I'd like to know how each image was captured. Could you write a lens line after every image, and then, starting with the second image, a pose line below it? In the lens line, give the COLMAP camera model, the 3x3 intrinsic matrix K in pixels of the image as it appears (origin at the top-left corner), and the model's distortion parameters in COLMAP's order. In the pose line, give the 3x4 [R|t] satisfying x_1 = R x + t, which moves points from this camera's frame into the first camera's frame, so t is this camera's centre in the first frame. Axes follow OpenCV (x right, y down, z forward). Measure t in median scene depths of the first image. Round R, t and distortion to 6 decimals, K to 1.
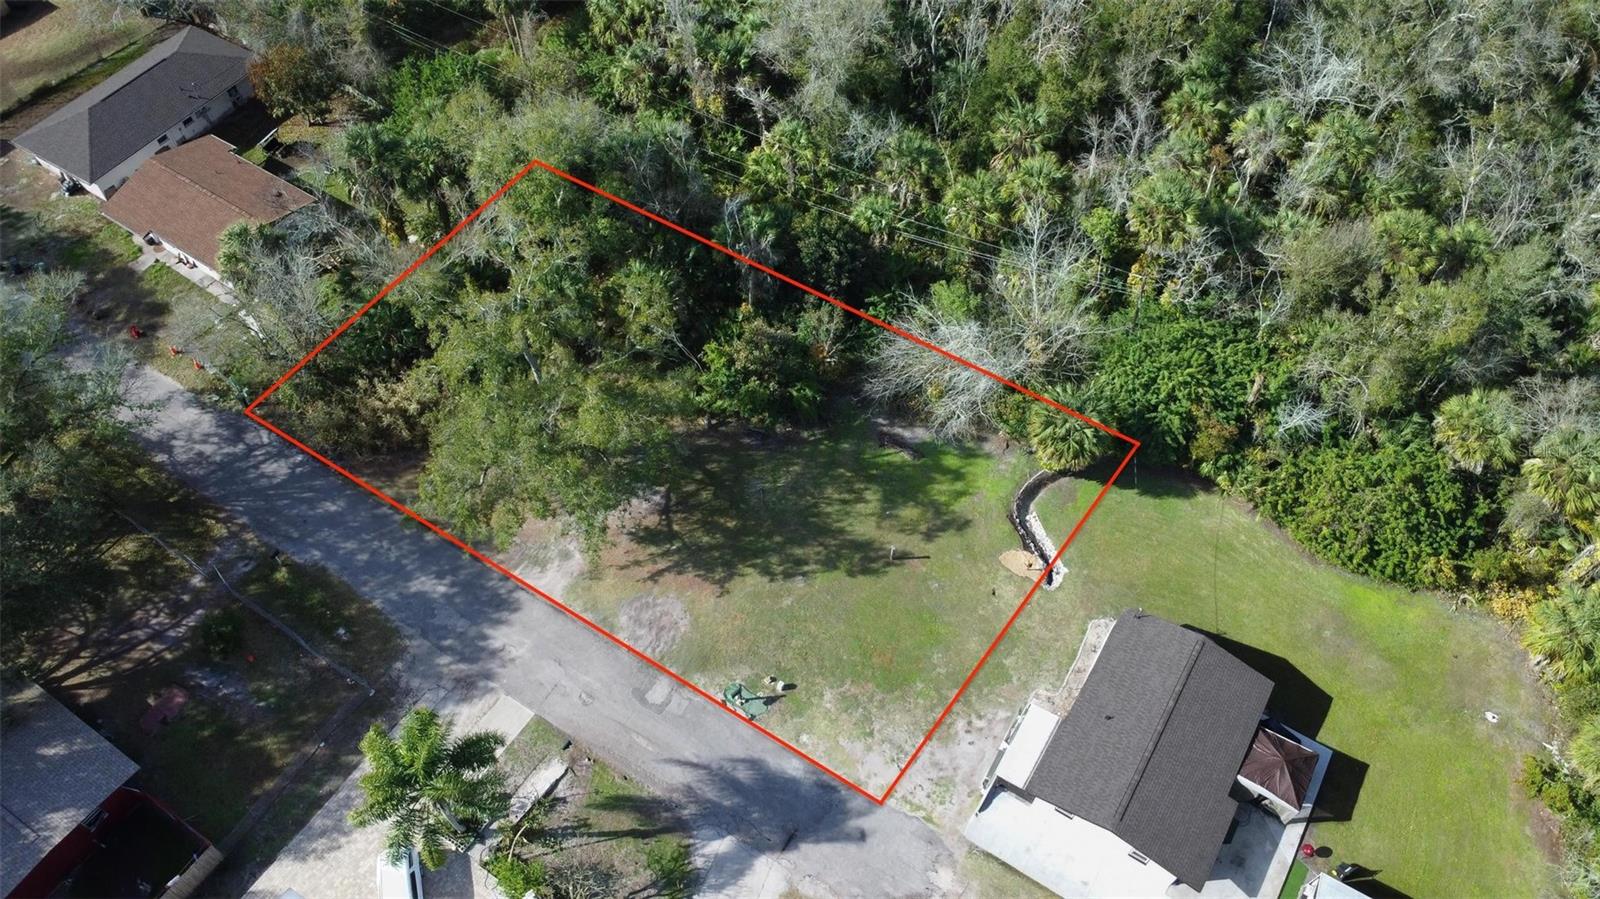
lens RADIAL K [[1151.0, 0, 797.6], [0, 1151.0, 447.1], [0, 0, 1]] dist [-0.026436, -0.005227]
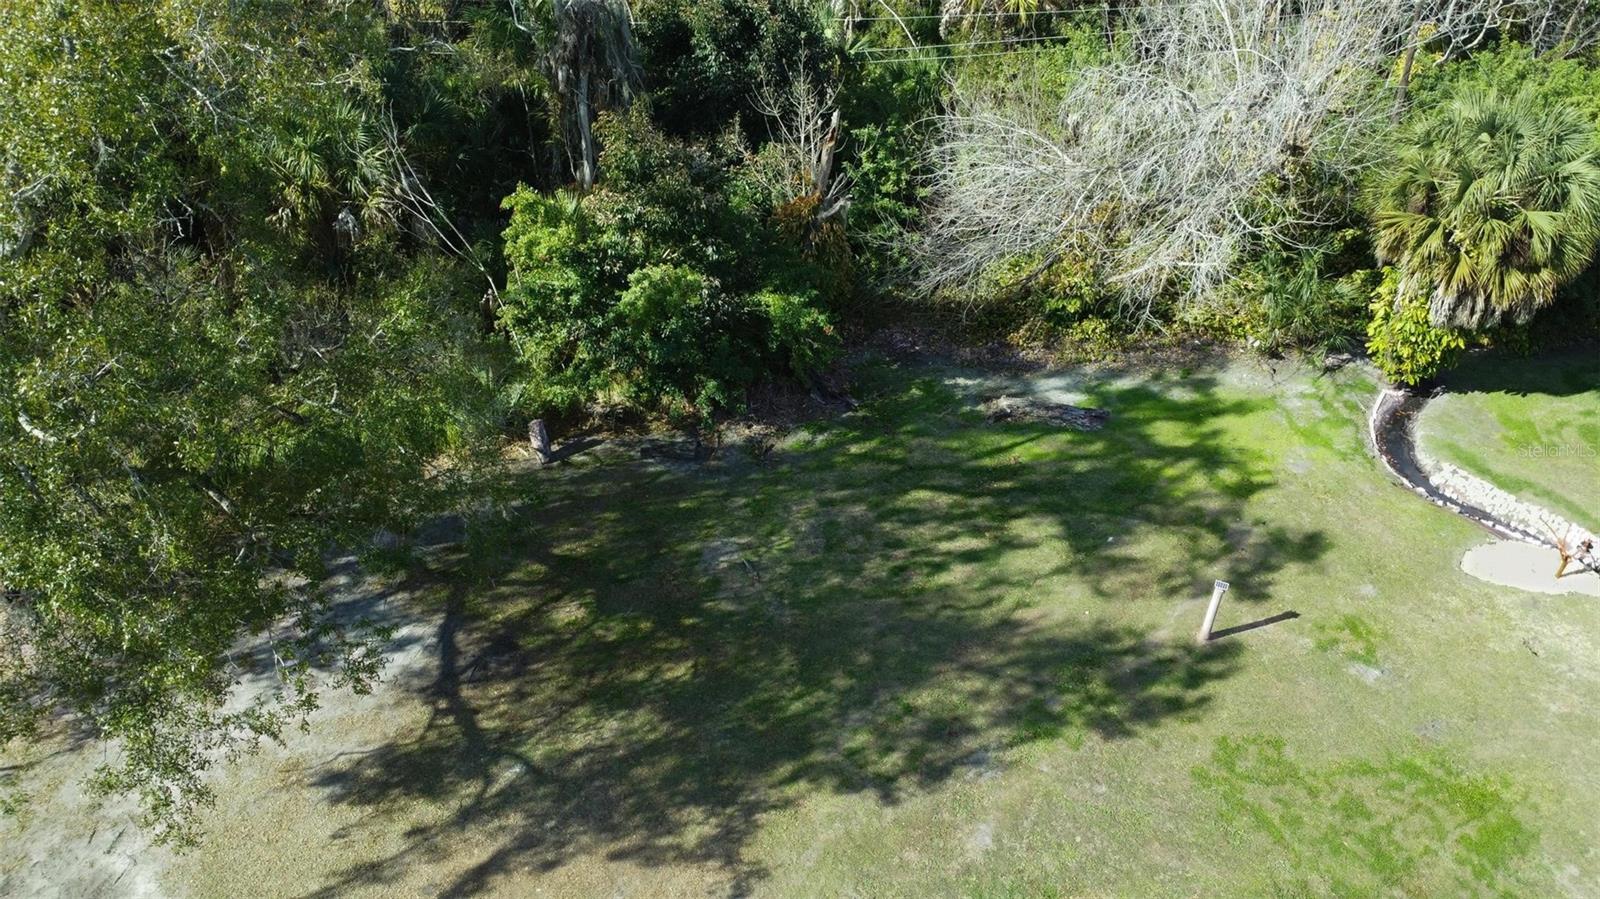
lens RADIAL K [[1190.8, 0, 806.3], [0, 1190.8, 448.3], [0, 0, 1]] dist [-0.006955, -0.004243]
pose [[0.949711, -0.172122, 0.261579, -0.099369], [0.250998, 0.917914, -0.307299, 0.119891], [-0.187214, 0.357501, 0.914956, 0.685882]]
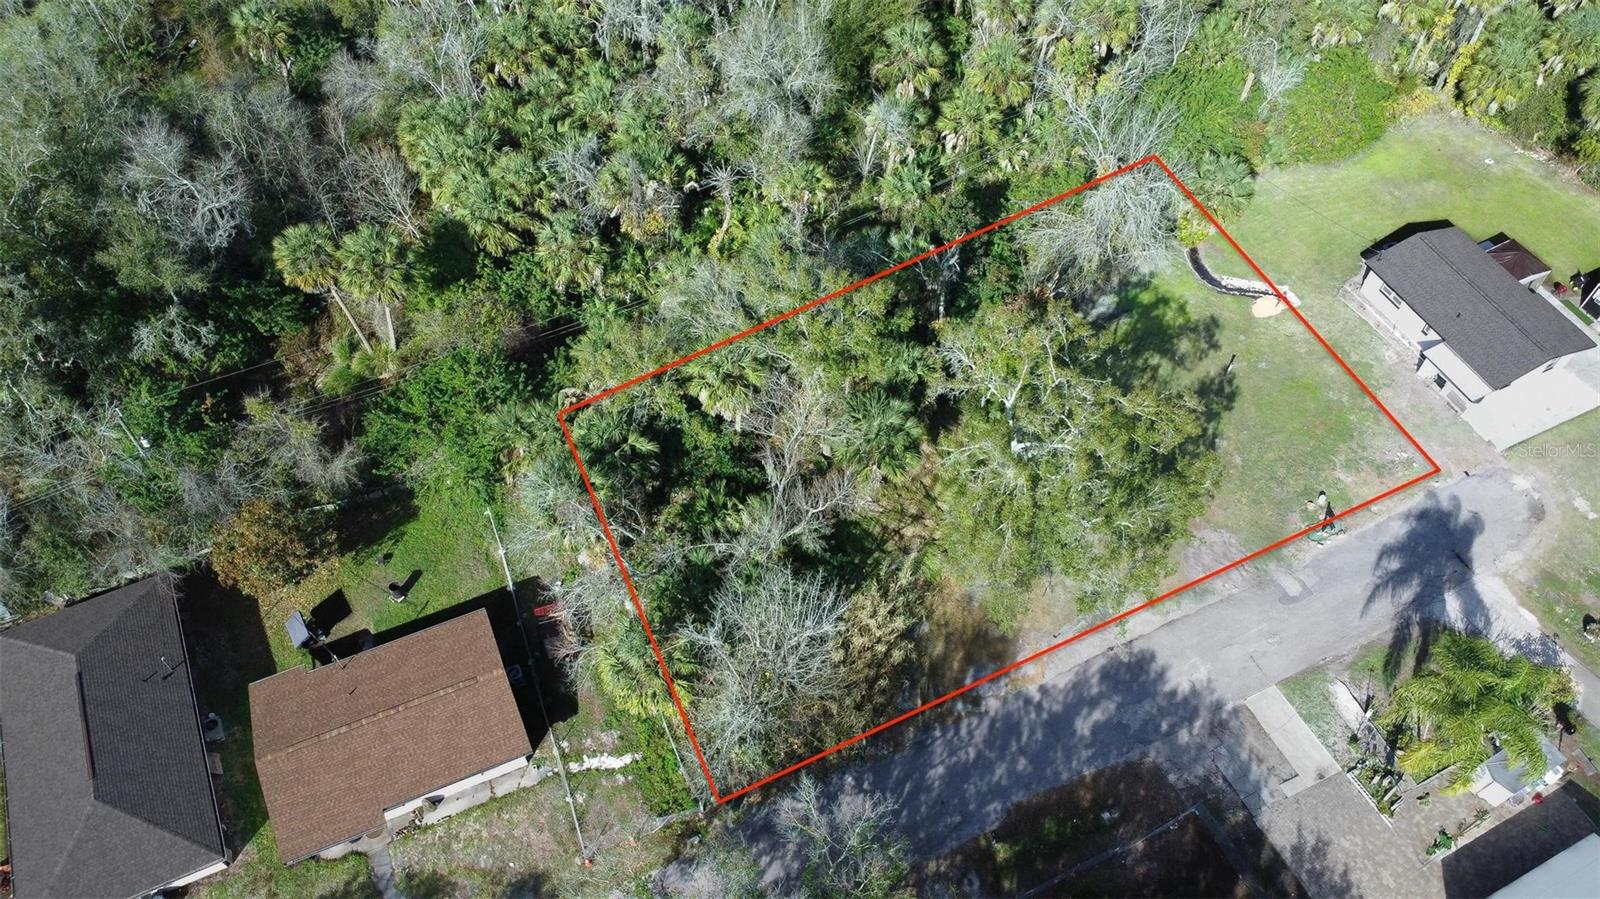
lens RADIAL K [[1151.0, 0, 797.6], [0, 1151.0, 447.1], [0, 0, 1]] dist [-0.026436, -0.005227]
pose [[0.541139, -0.683481, 0.489920, -0.715752], [0.684230, 0.696549, 0.215983, -0.369495], [-0.488874, 0.218341, 0.844588, 0.279840]]
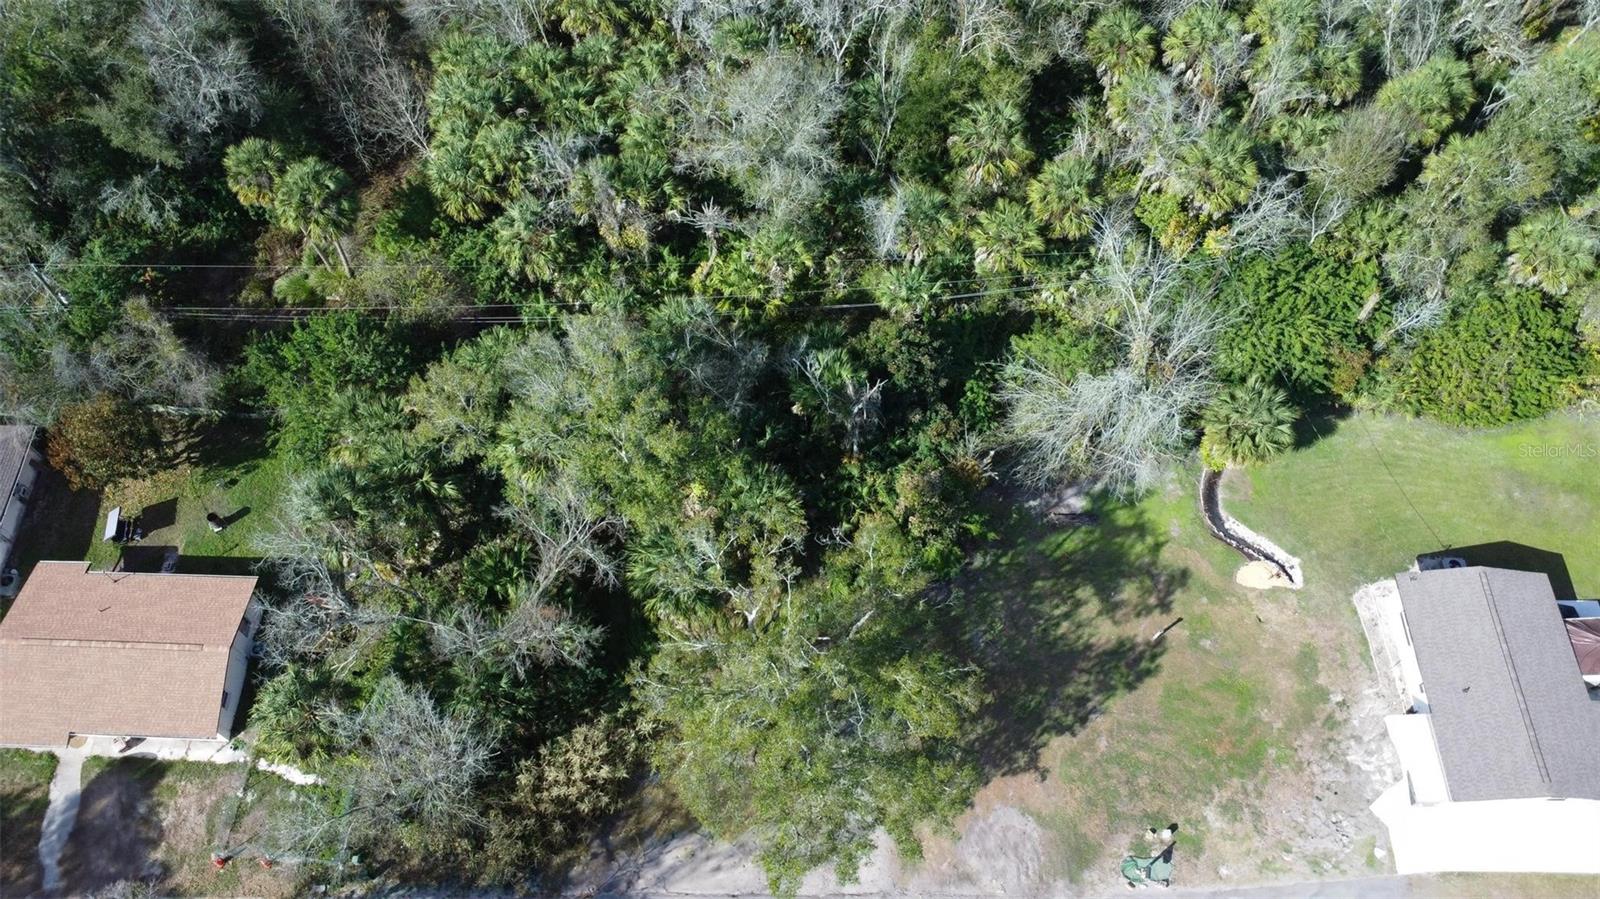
lens RADIAL K [[1151.0, 0, 797.6], [0, 1151.0, 447.1], [0, 0, 1]] dist [-0.026436, -0.005227]
pose [[0.848167, -0.458593, 0.265152, -0.330221], [0.431786, 0.888476, 0.155468, -0.303369], [-0.306878, -0.017374, 0.951590, 0.206908]]
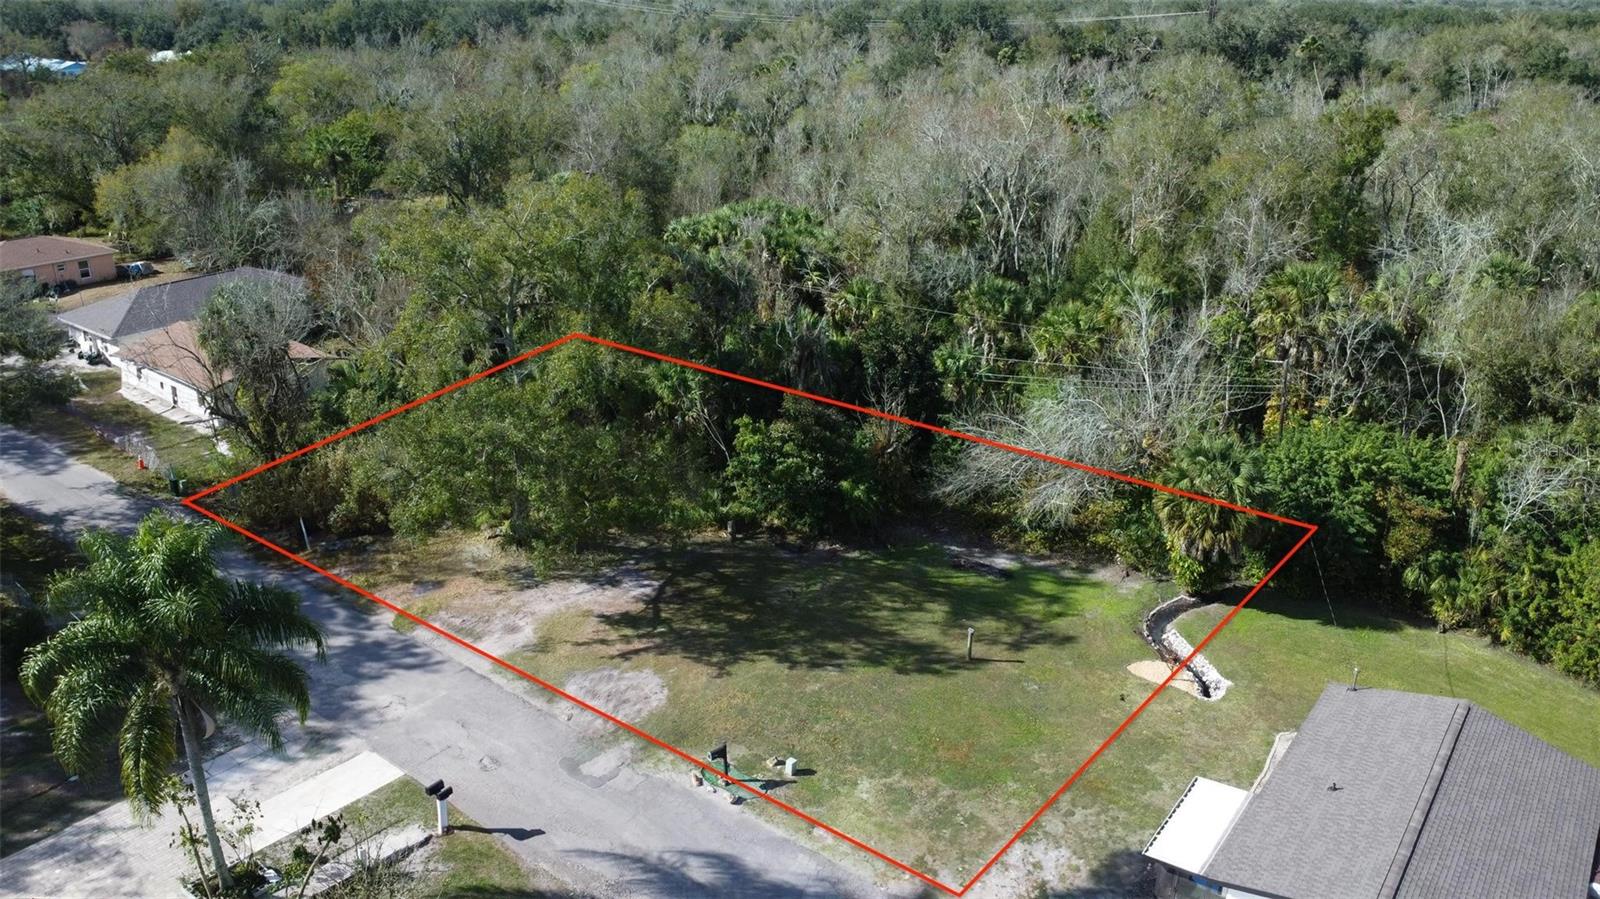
lens RADIAL K [[1151.0, 0, 797.6], [0, 1151.0, 447.1], [0, 0, 1]] dist [-0.026436, -0.005227]
pose [[0.995390, 0.038694, -0.087762, 0.034307], [-0.079657, 0.843176, -0.531704, 0.359931], [0.053425, 0.536244, 0.842371, 0.336225]]
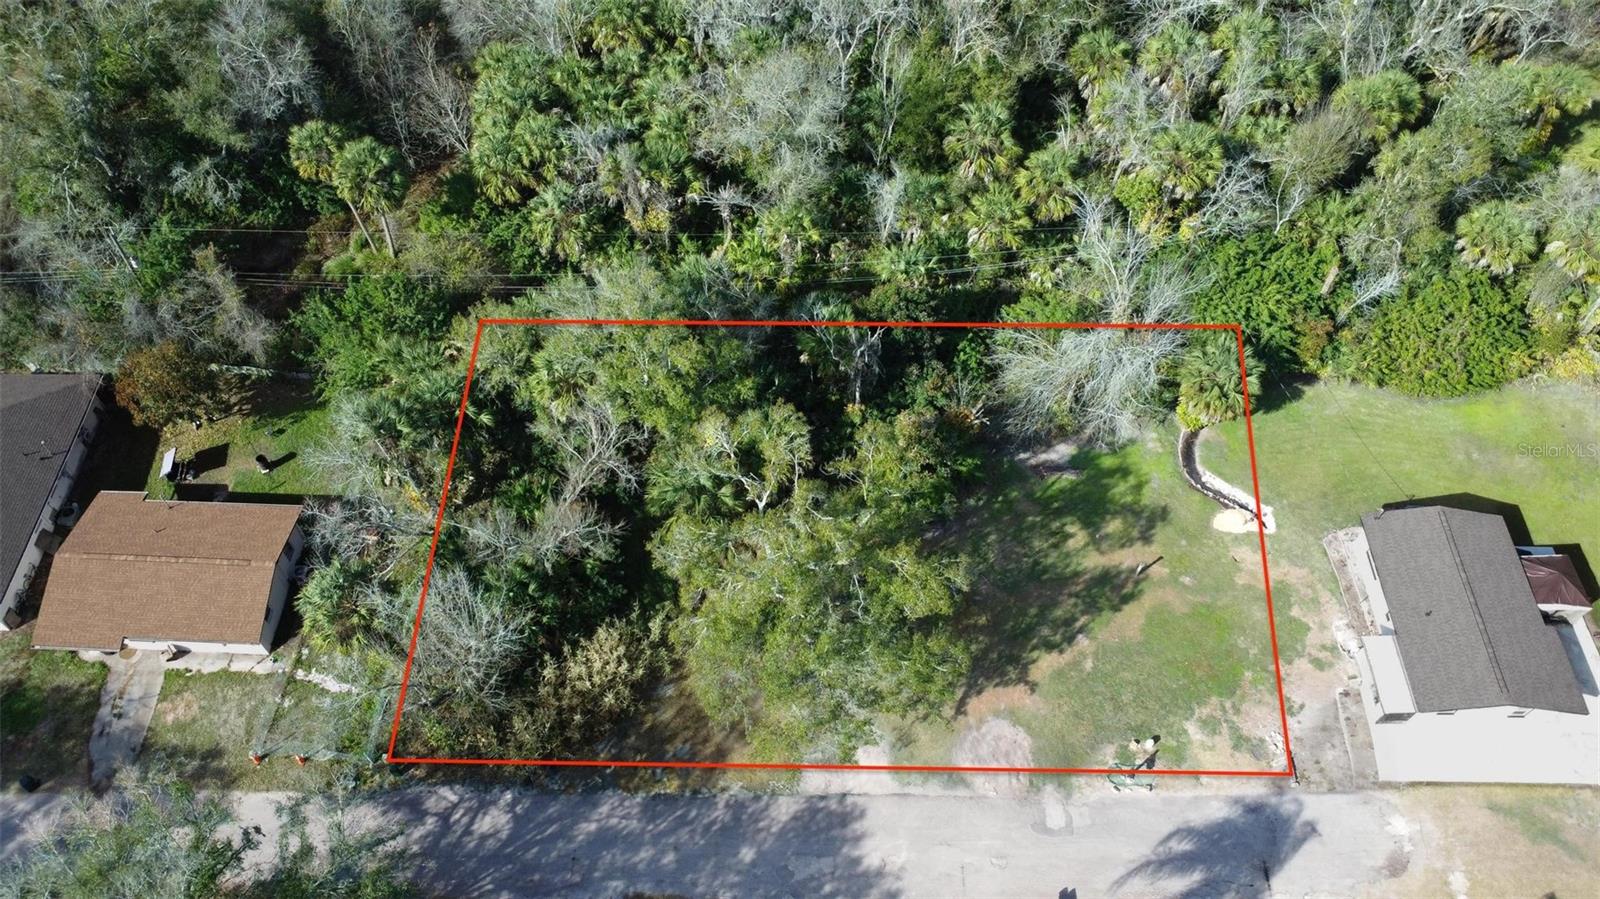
lens RADIAL K [[1151.0, 0, 797.6], [0, 1151.0, 447.1], [0, 0, 1]] dist [-0.026436, -0.005227]
pose [[0.853141, -0.424071, 0.303831, -0.413603], [0.424106, 0.902948, 0.069422, -0.191852], [-0.303784, 0.069630, 0.950193, 0.138712]]
